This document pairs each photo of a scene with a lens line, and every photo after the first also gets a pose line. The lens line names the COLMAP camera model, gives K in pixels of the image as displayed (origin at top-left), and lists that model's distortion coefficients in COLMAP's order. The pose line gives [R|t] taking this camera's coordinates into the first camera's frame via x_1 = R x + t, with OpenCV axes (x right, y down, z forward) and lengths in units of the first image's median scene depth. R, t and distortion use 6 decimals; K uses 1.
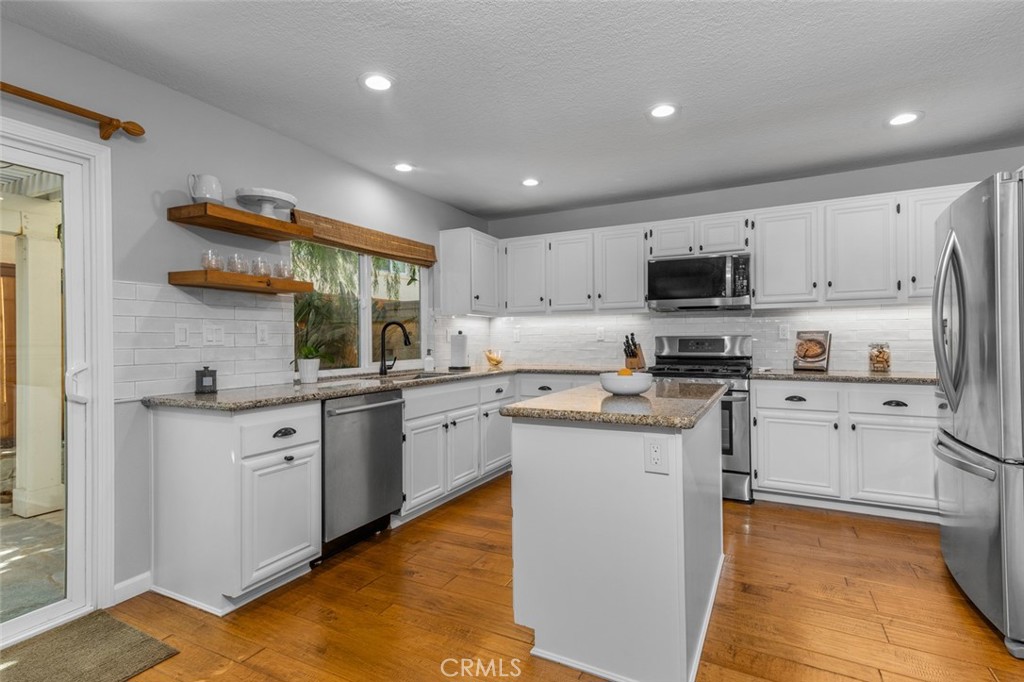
lens RADIAL K [[500.7, 0, 520.9], [0, 500.7, 338.5], [0, 0, 1]] dist [0.032932, -0.002380]
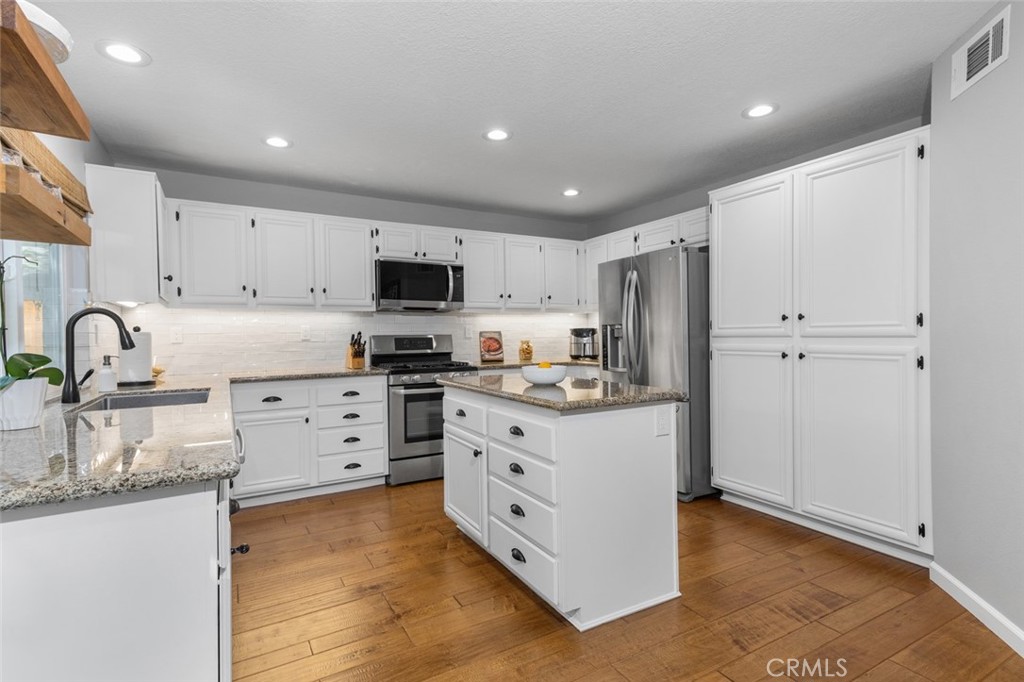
lens RADIAL K [[500.7, 0, 520.6], [0, 500.7, 336.9], [0, 0, 1]] dist [0.032932, -0.002380]
pose [[0.541183, -0.001157, 0.840904, -0.446263], [0.007624, 0.999965, -0.003531, 0.004535], [-0.840871, 0.008322, 0.541172, 0.232618]]
